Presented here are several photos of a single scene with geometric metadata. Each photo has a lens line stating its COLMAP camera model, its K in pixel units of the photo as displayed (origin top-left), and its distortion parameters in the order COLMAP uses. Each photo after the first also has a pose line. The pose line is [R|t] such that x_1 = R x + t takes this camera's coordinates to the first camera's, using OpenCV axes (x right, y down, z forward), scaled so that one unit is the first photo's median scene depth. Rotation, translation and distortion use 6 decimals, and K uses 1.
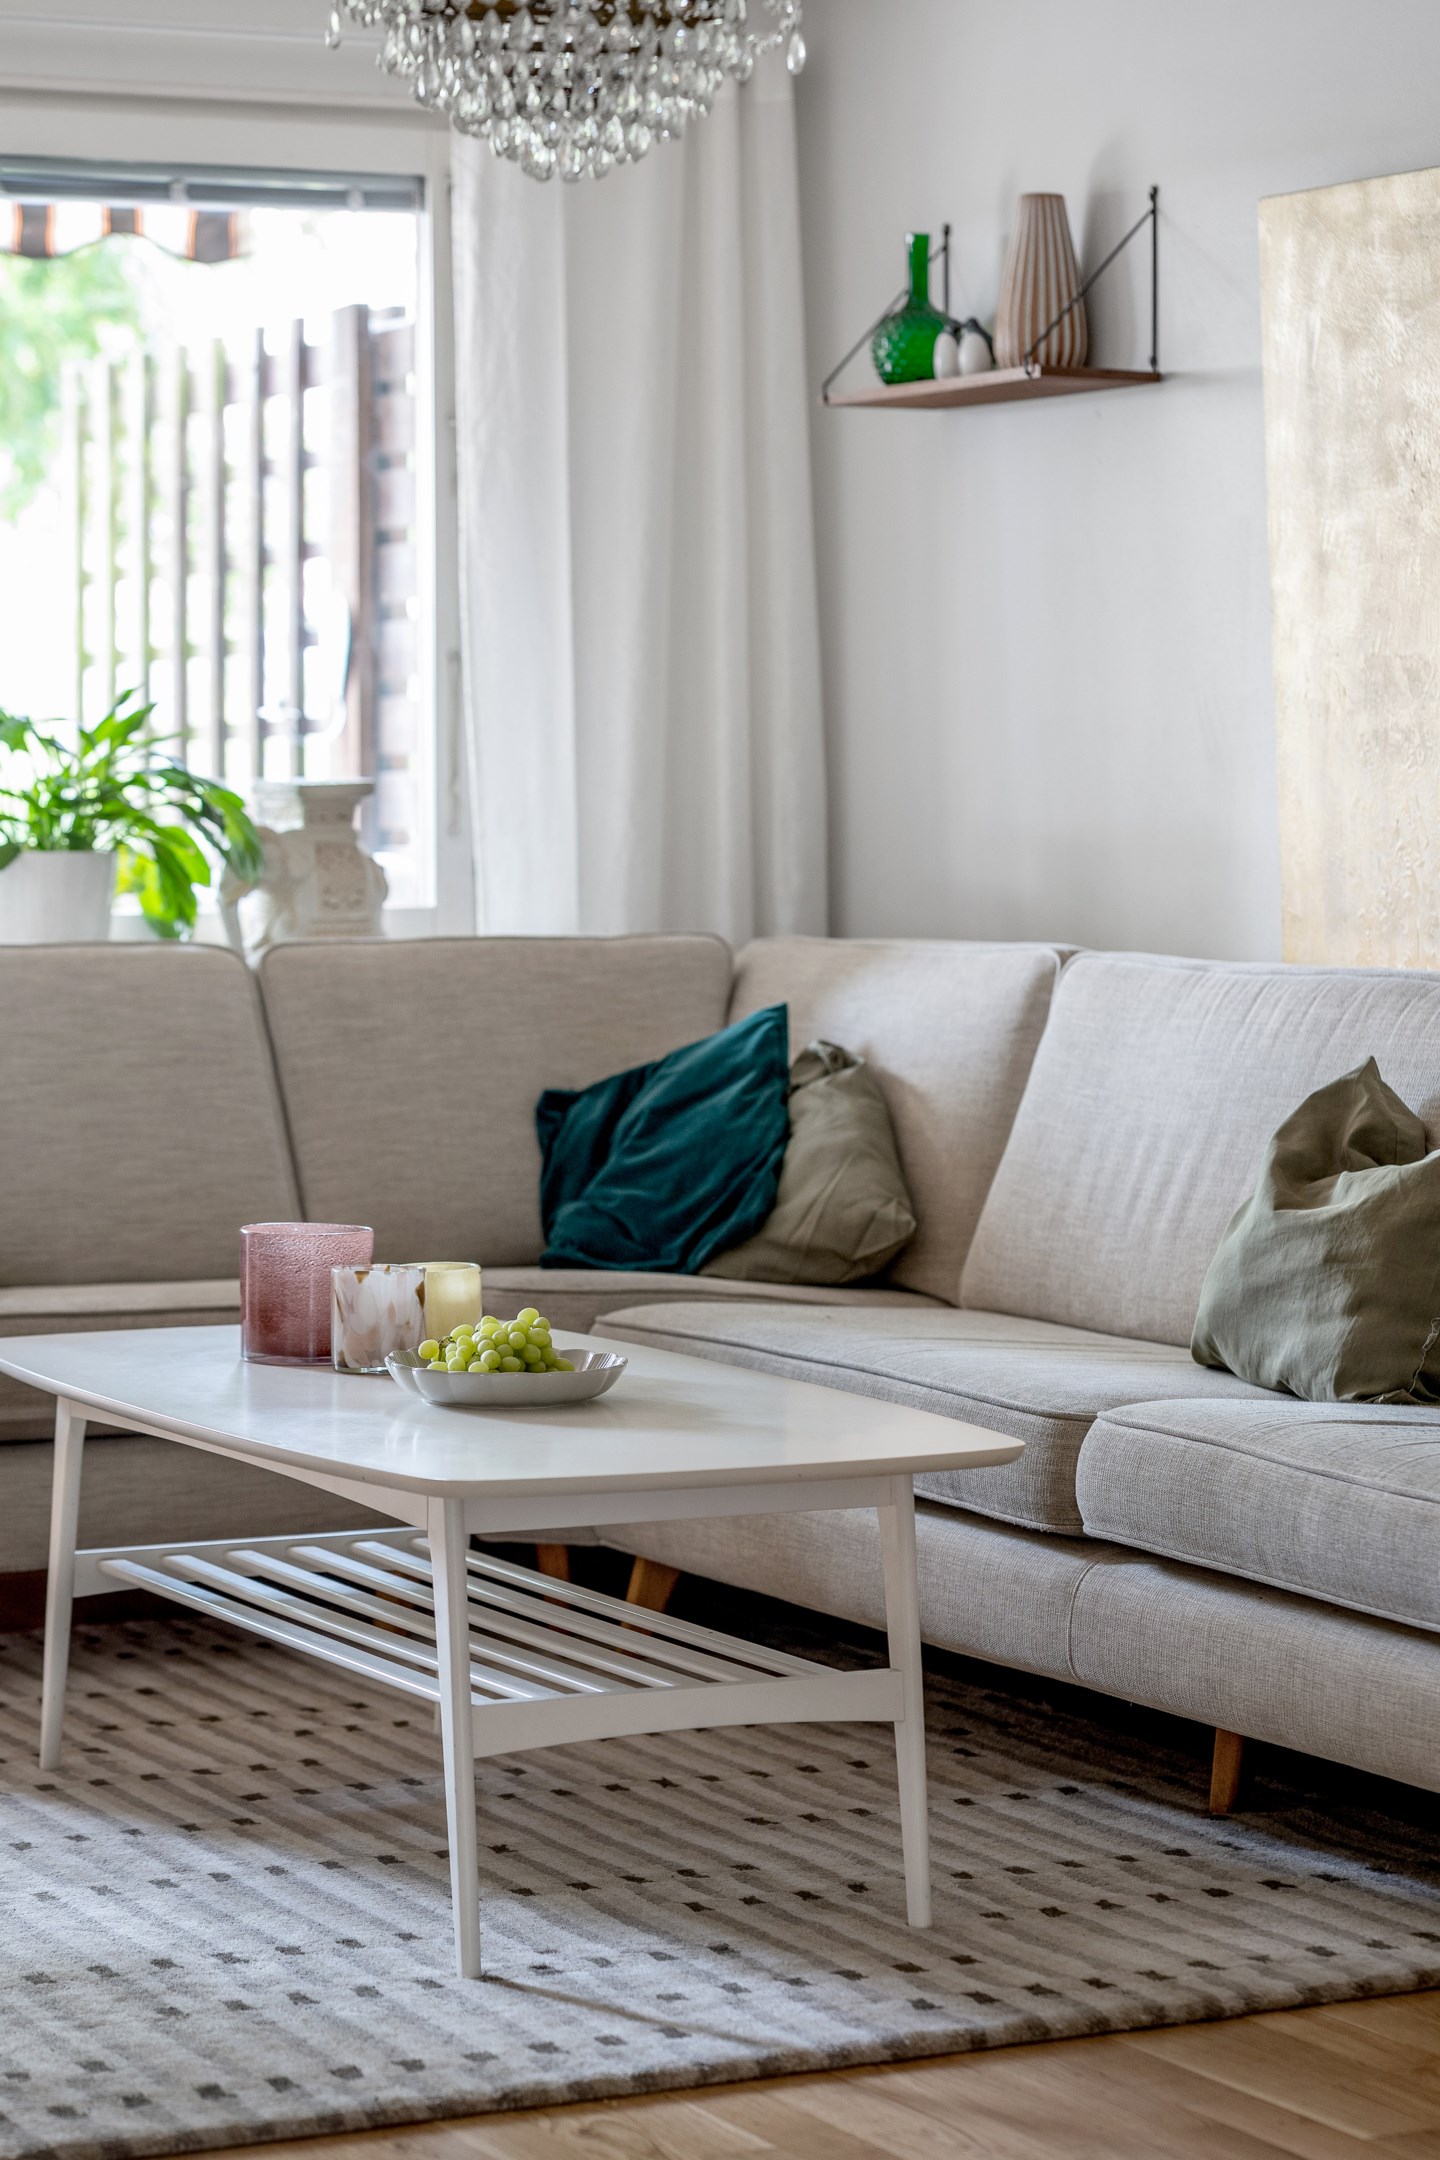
lens RADIAL K [[5276.3, 0, 722.8], [0, 5276.3, 1059.9], [0, 0, 1]] dist [-0.011731, 0.000000]
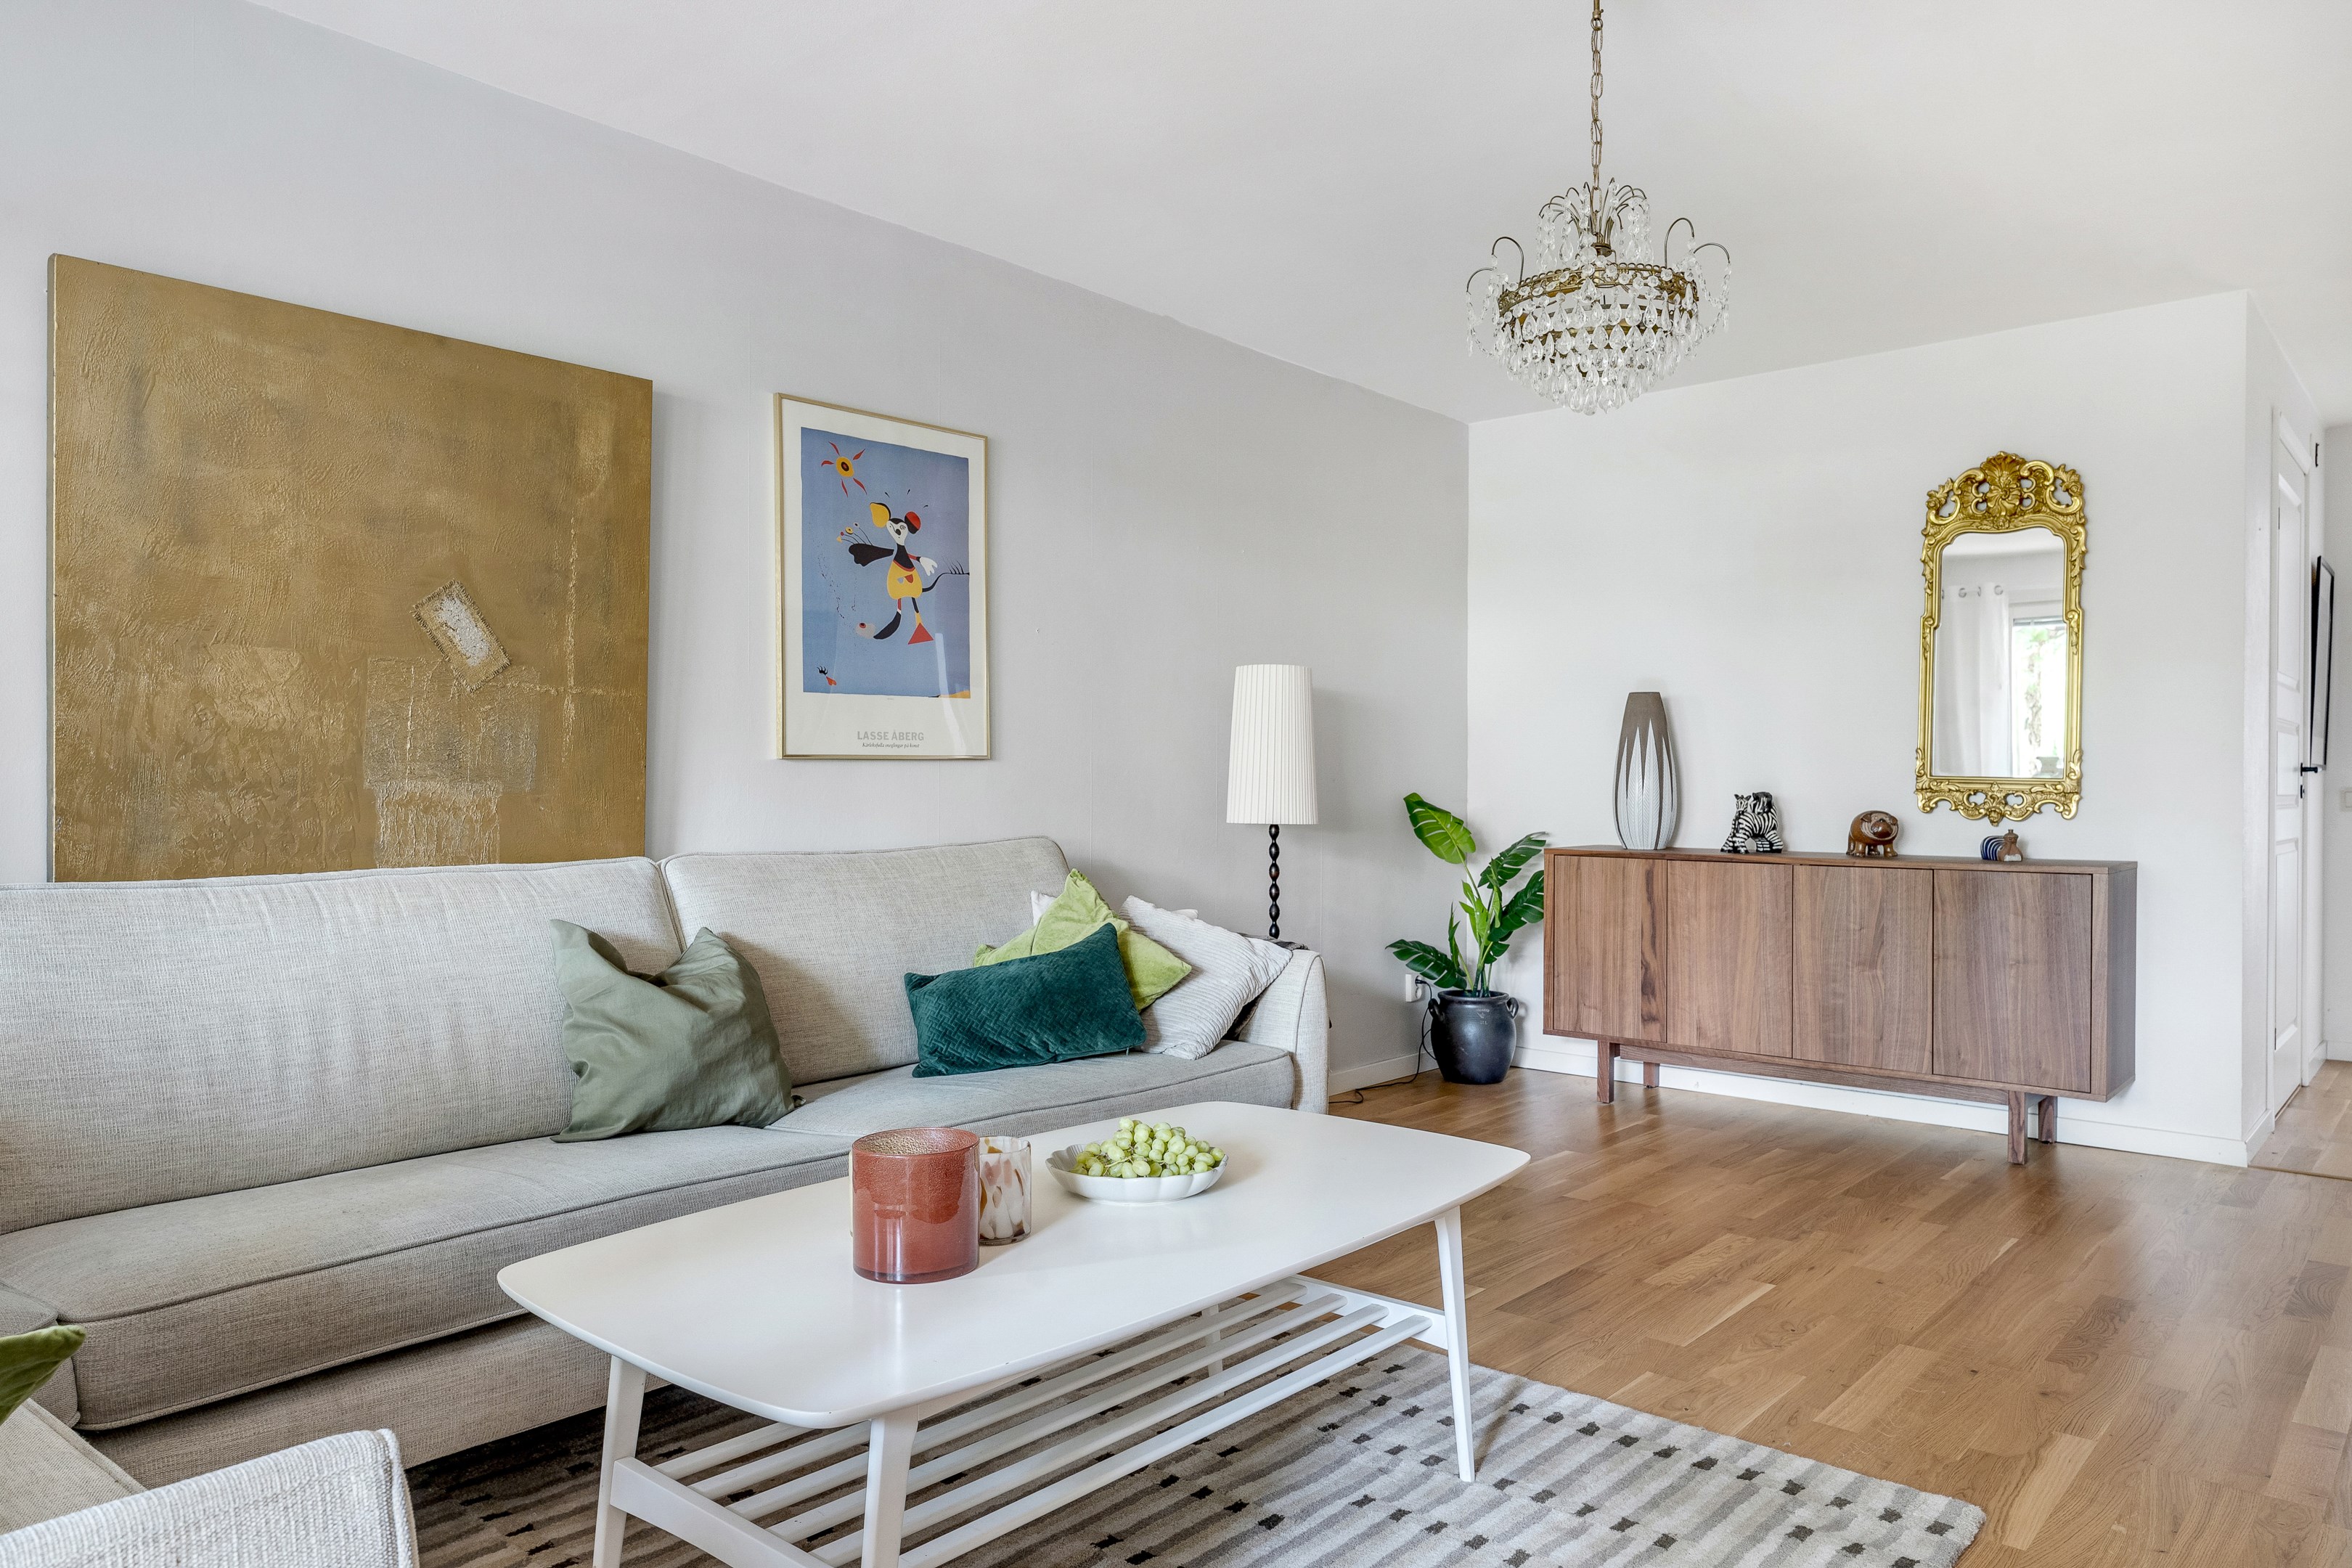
lens RADIAL K [[1548.6, 0, 1174.1], [0, 1548.6, 804.8], [0, 0, 1]] dist [0.002558, -0.005971]
pose [[-0.366946, -0.012268, 0.930161, -0.370530], [0.050175, 0.998196, 0.032959, -0.041013], [-0.928888, 0.058765, -0.365669, 1.024950]]
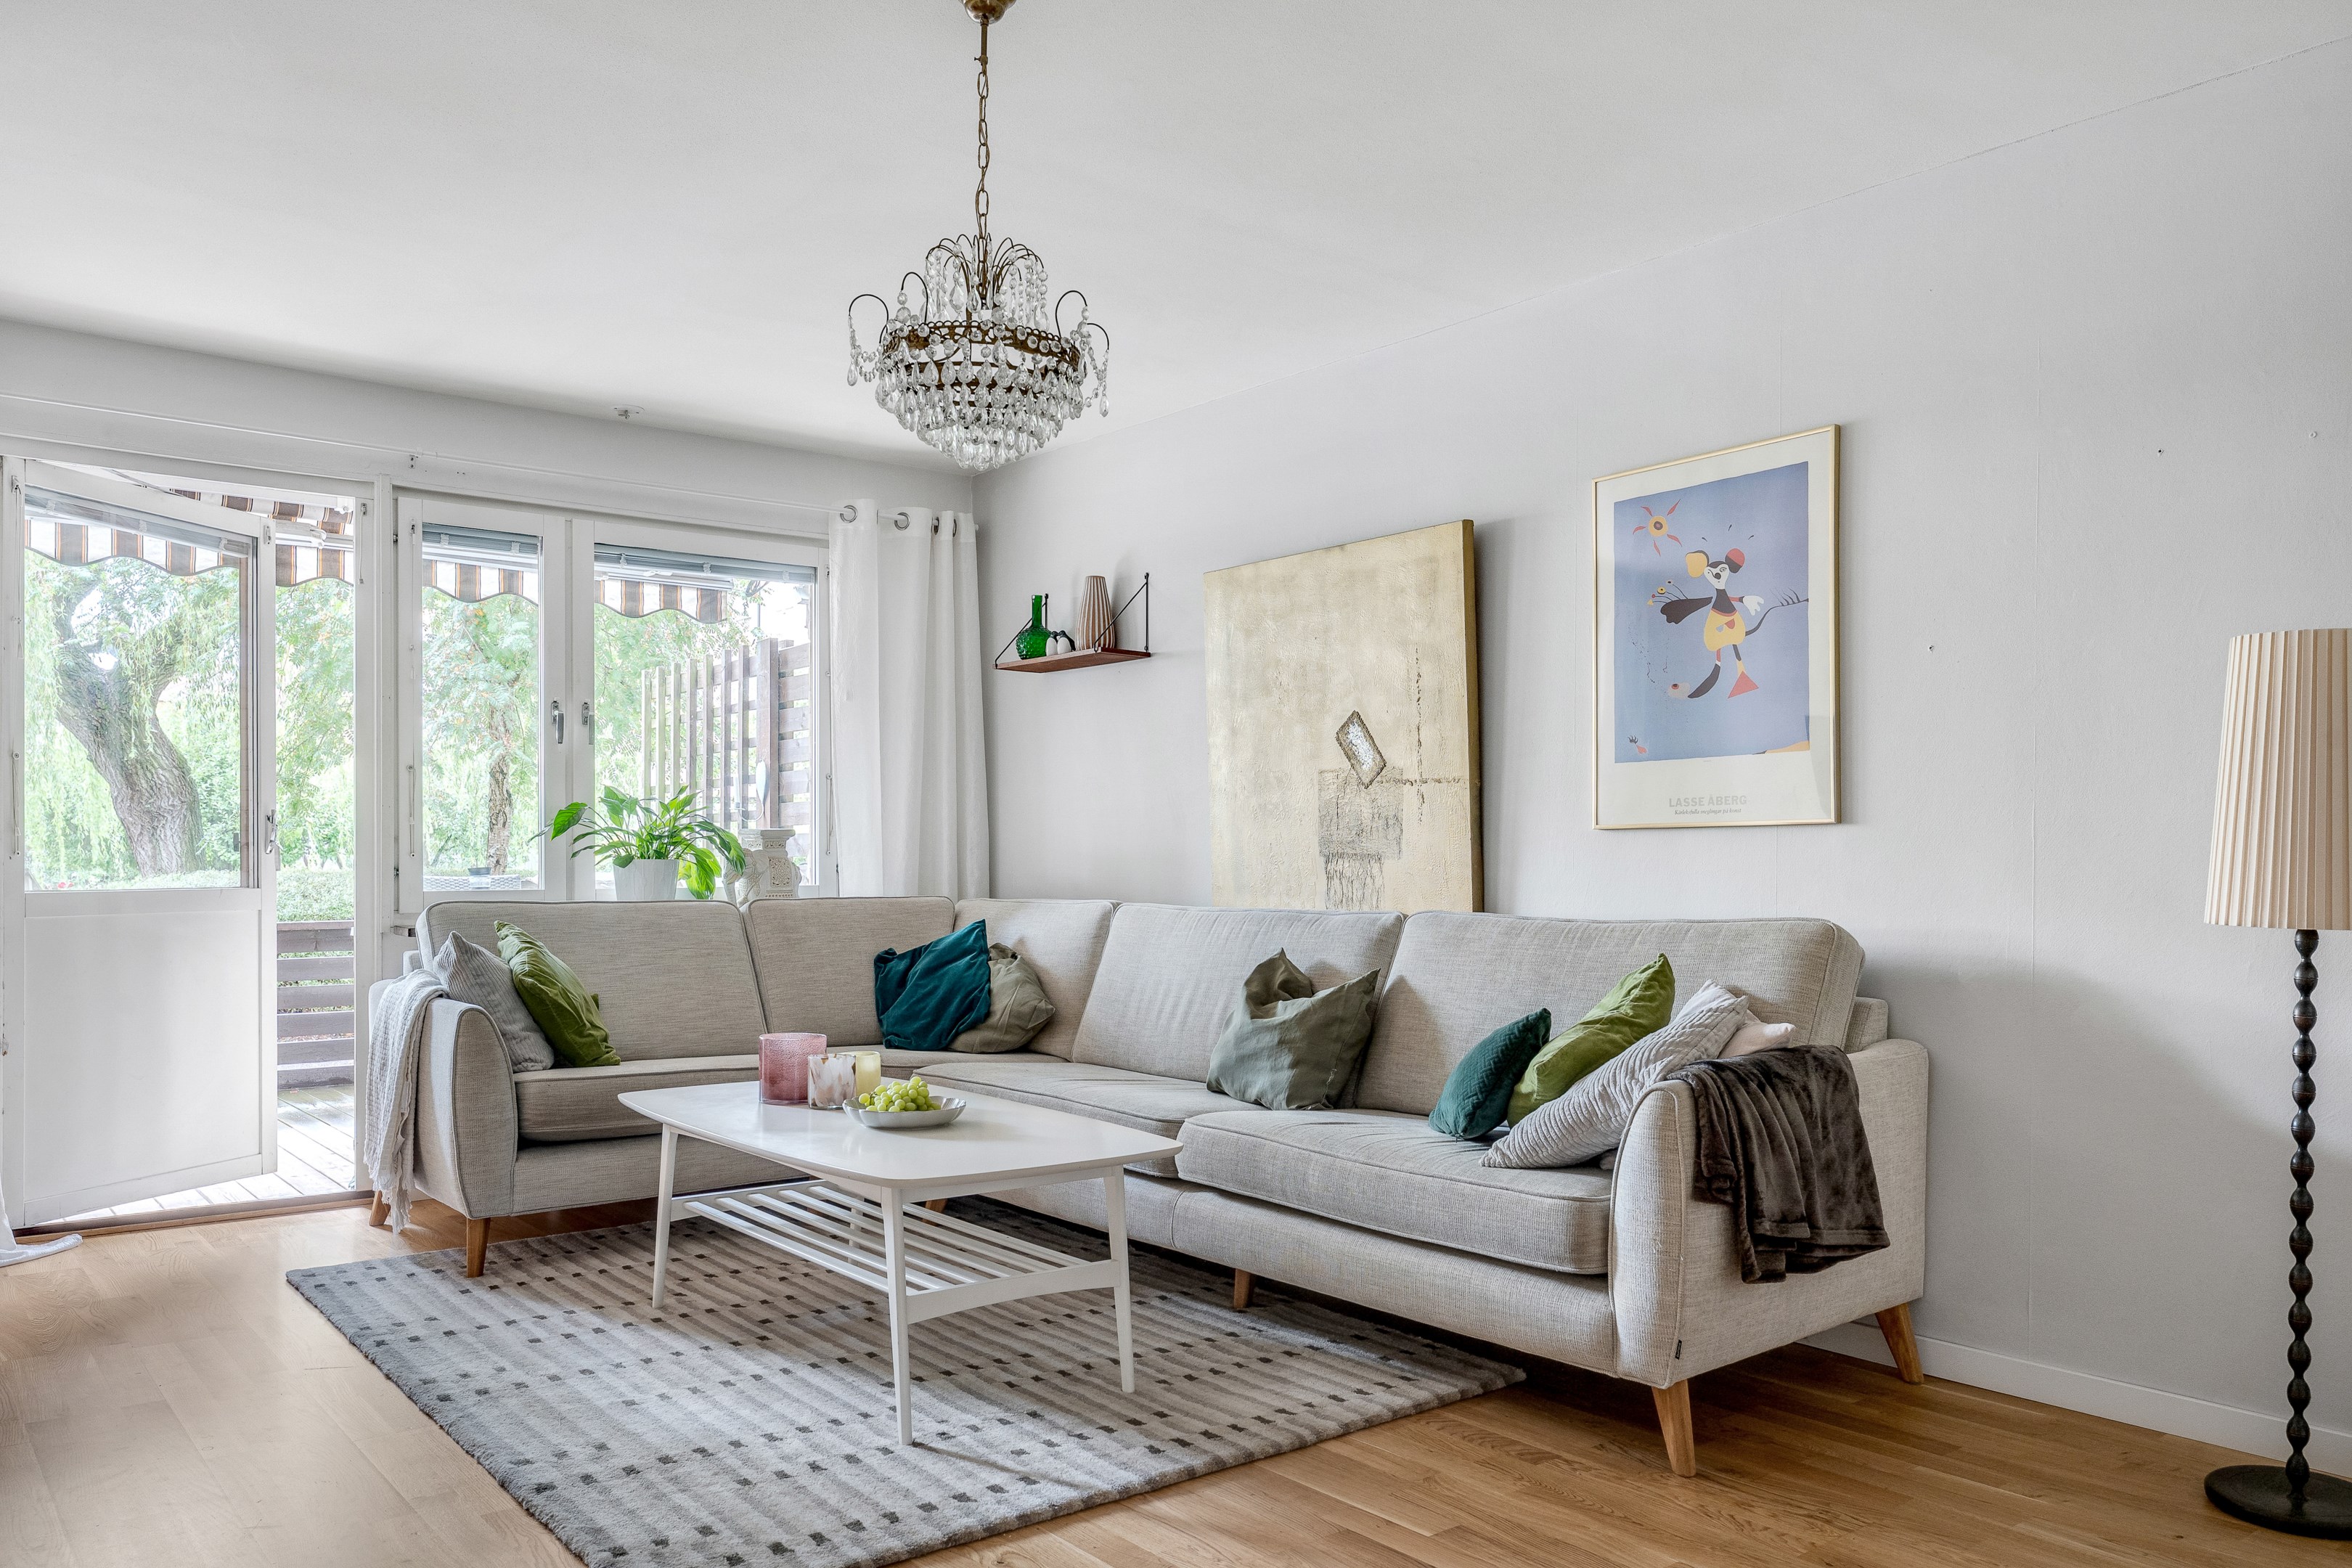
lens RADIAL K [[1730.1, 0, 1191.7], [0, 1730.1, 882.0], [0, 0, 1]] dist [-0.007238, 0.000922]
pose [[0.980749, 0.001205, 0.195270, -0.056493], [0.006678, 0.999189, -0.039707, 0.000374], [-0.195160, 0.040247, 0.979945, 0.307951]]
